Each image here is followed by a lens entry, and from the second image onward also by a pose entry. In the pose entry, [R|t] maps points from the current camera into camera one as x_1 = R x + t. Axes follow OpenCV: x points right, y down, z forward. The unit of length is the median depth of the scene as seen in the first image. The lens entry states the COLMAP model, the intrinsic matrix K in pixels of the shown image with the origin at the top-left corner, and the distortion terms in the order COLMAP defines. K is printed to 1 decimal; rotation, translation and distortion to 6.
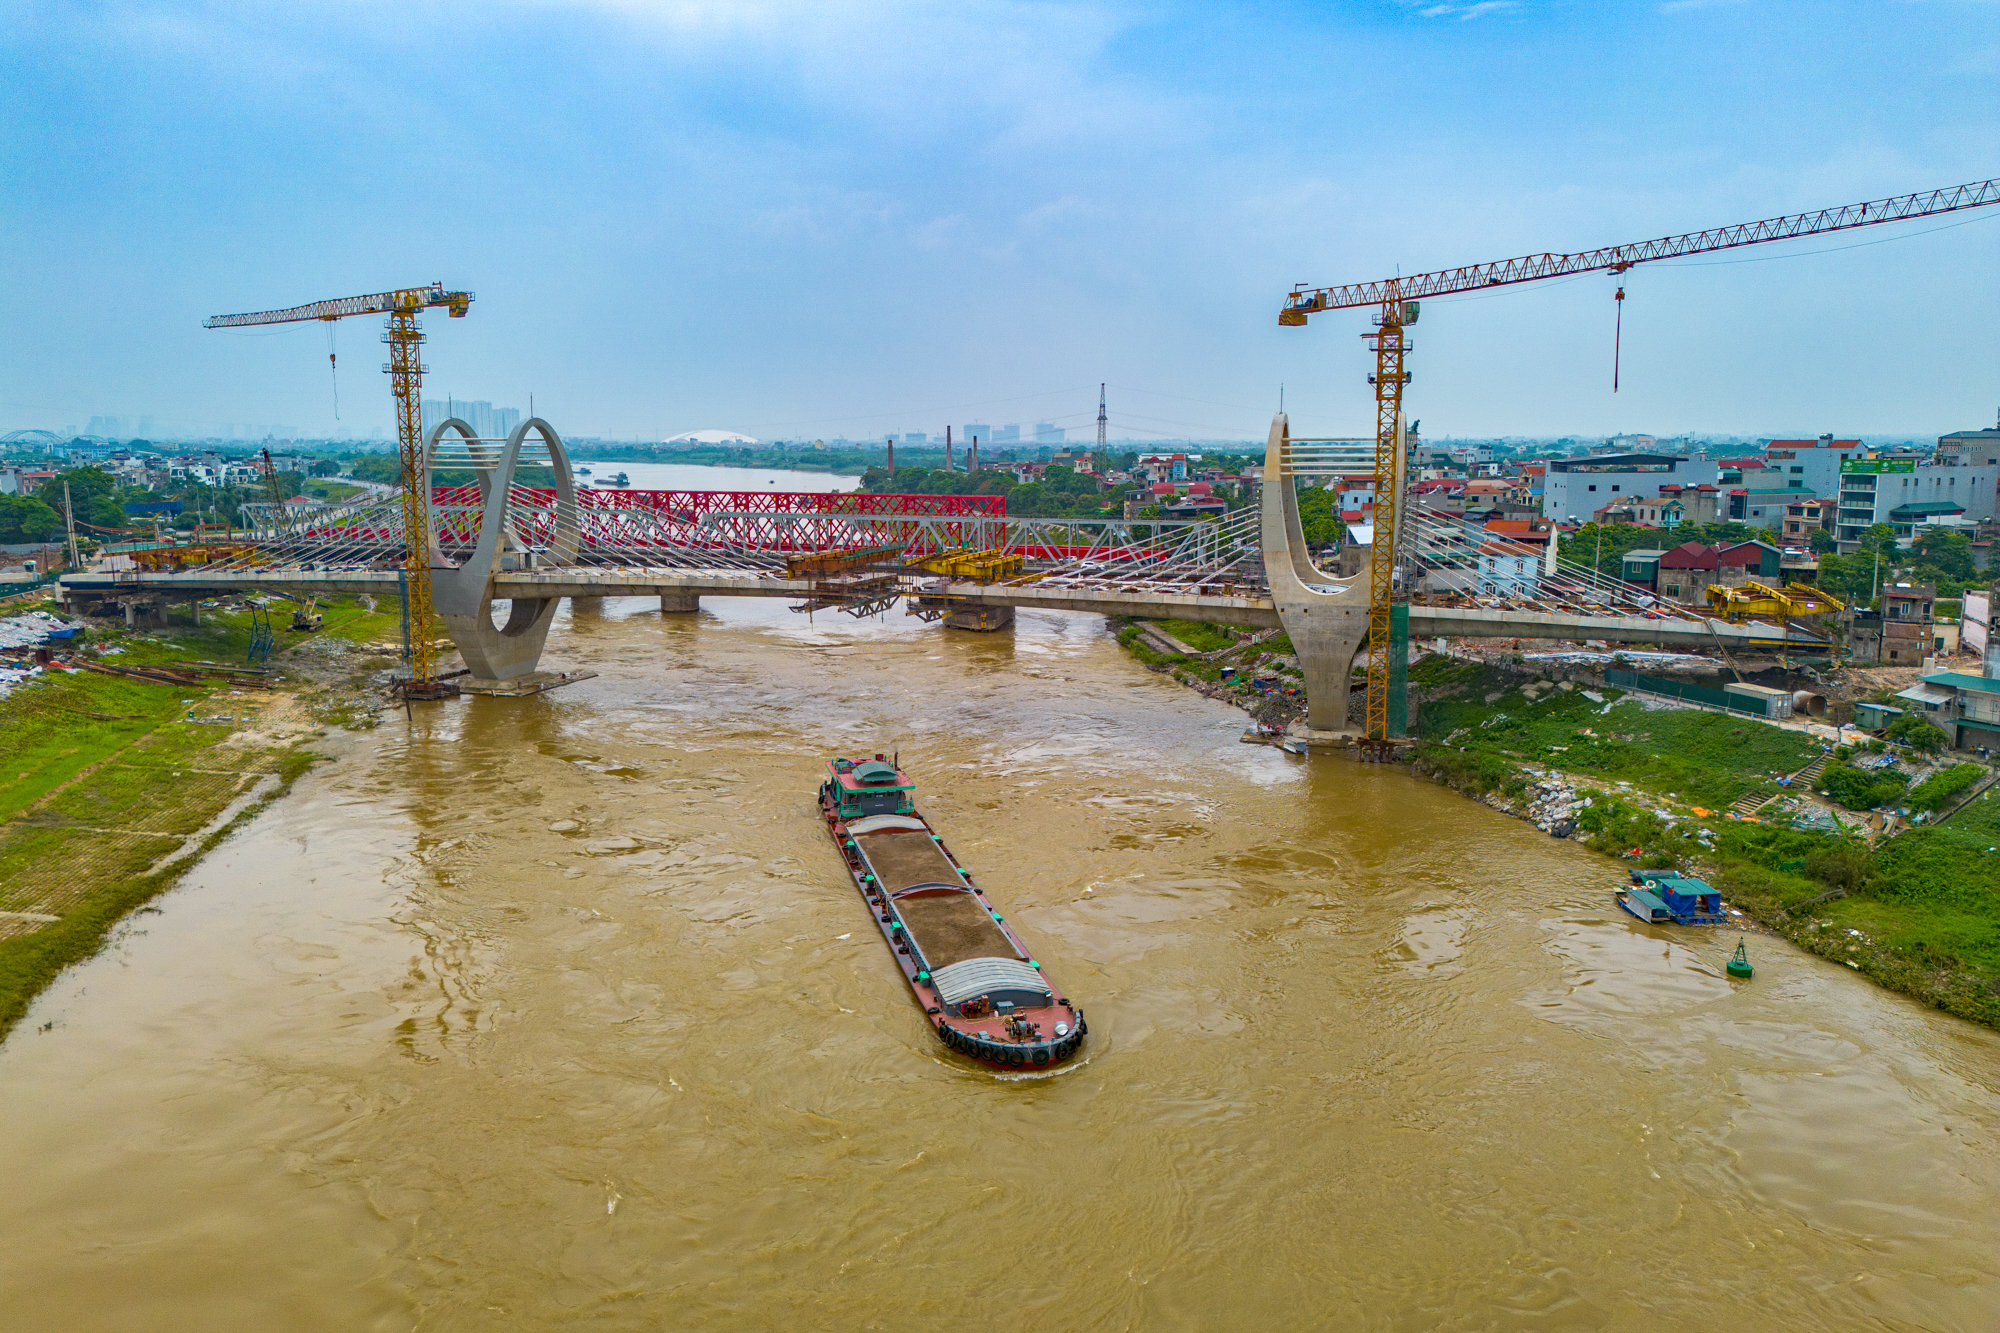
lens RADIAL K [[1450.3, 0, 1000.0], [0, 1450.3, 666.5], [0, 0, 1]] dist [0.063920, -0.071935]
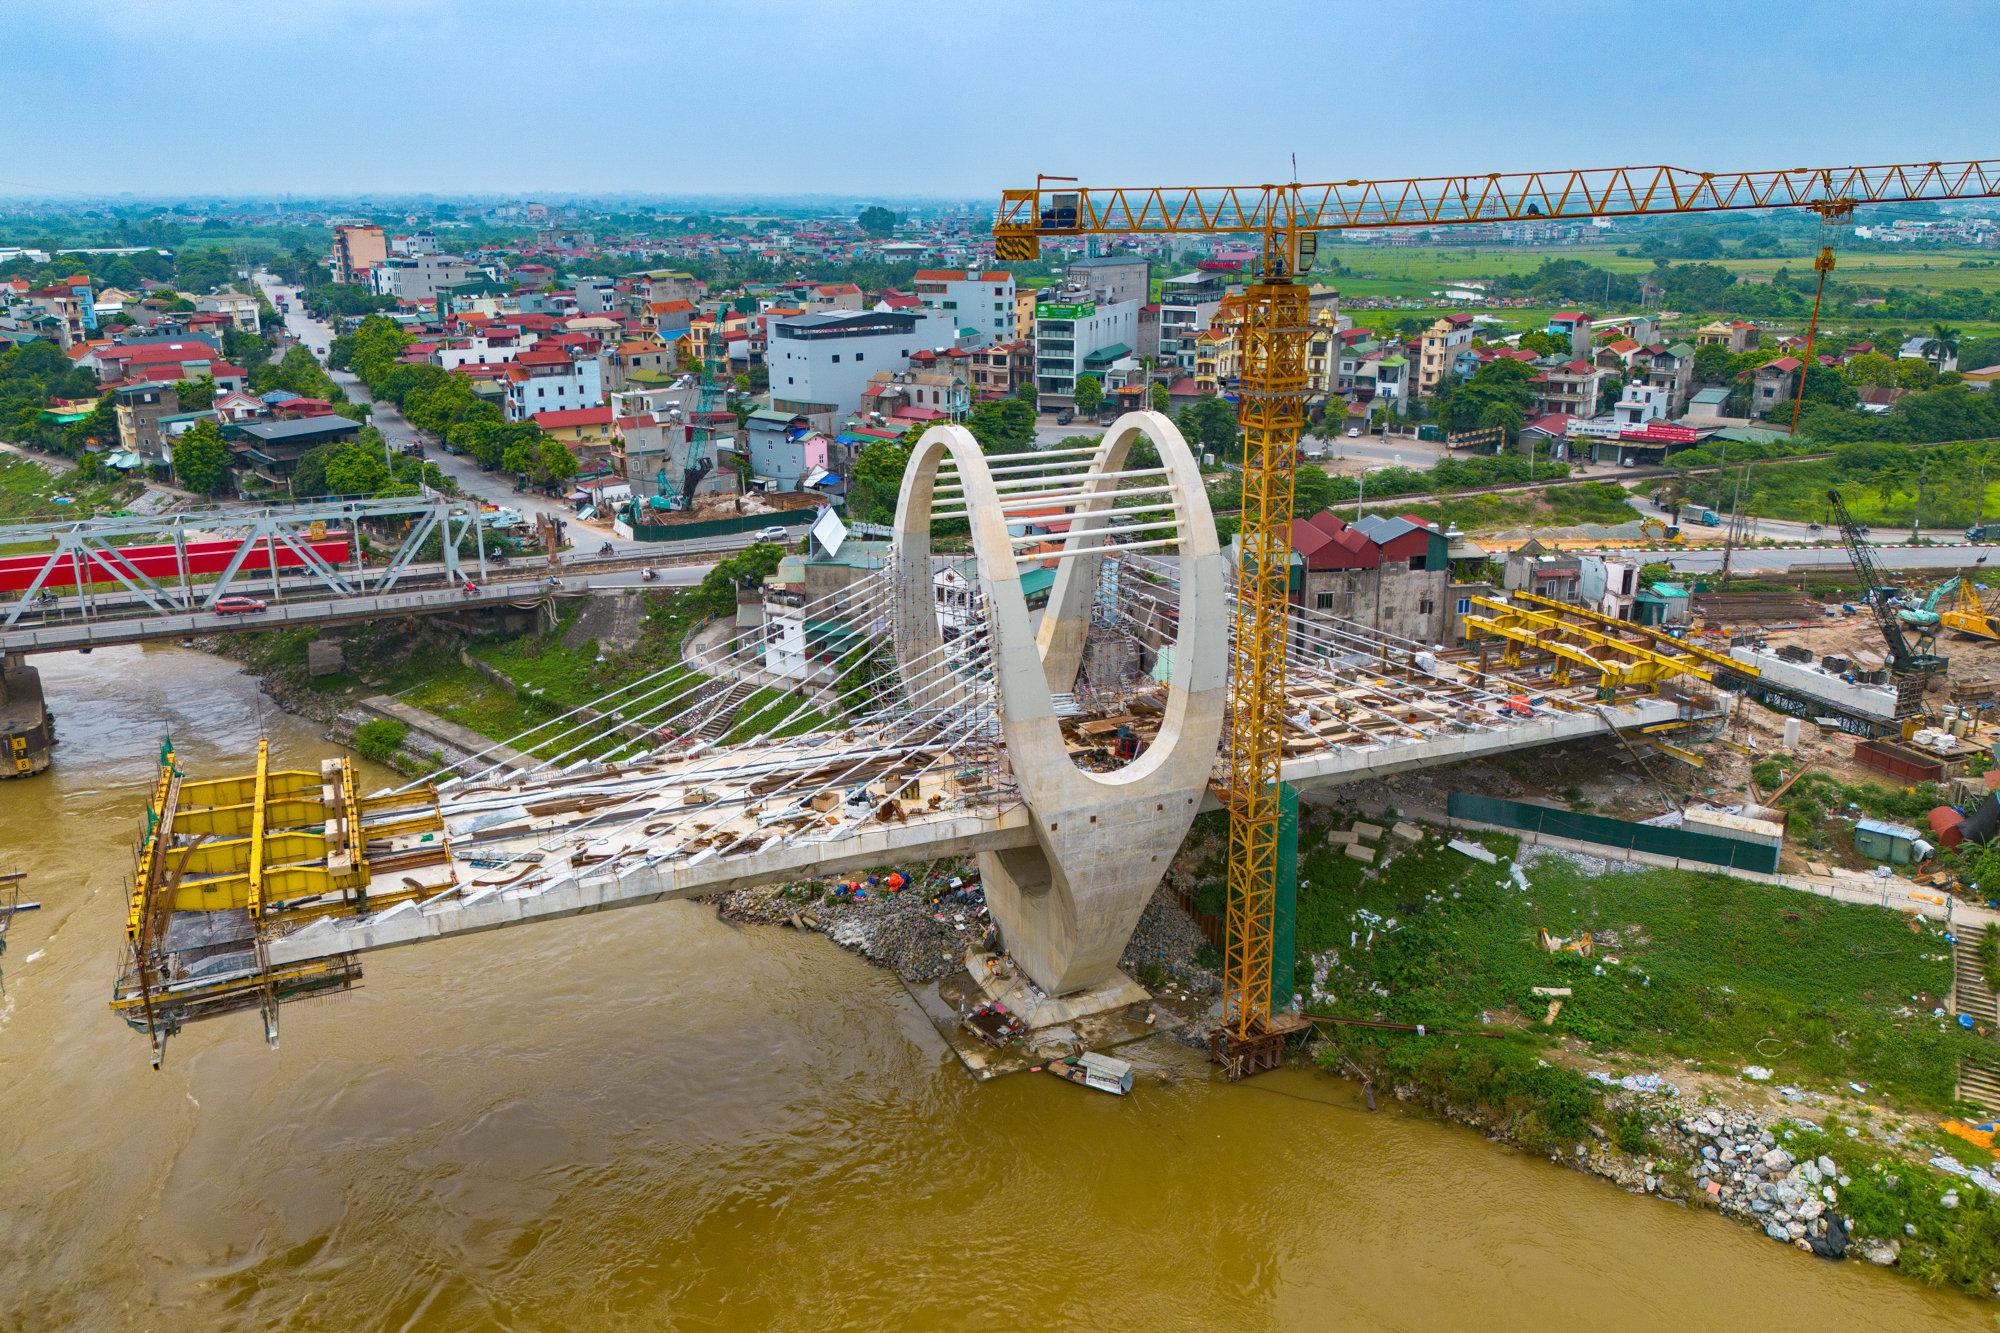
lens RADIAL K [[1450.3, 0, 1000.0], [0, 1450.3, 666.5], [0, 0, 1]] dist [0.063920, -0.071935]
pose [[0.731267, -0.211335, 0.648526, -0.078057], [0.104087, 0.974230, 0.200106, -0.108440], [-0.674103, -0.078828, 0.734419, 0.347981]]
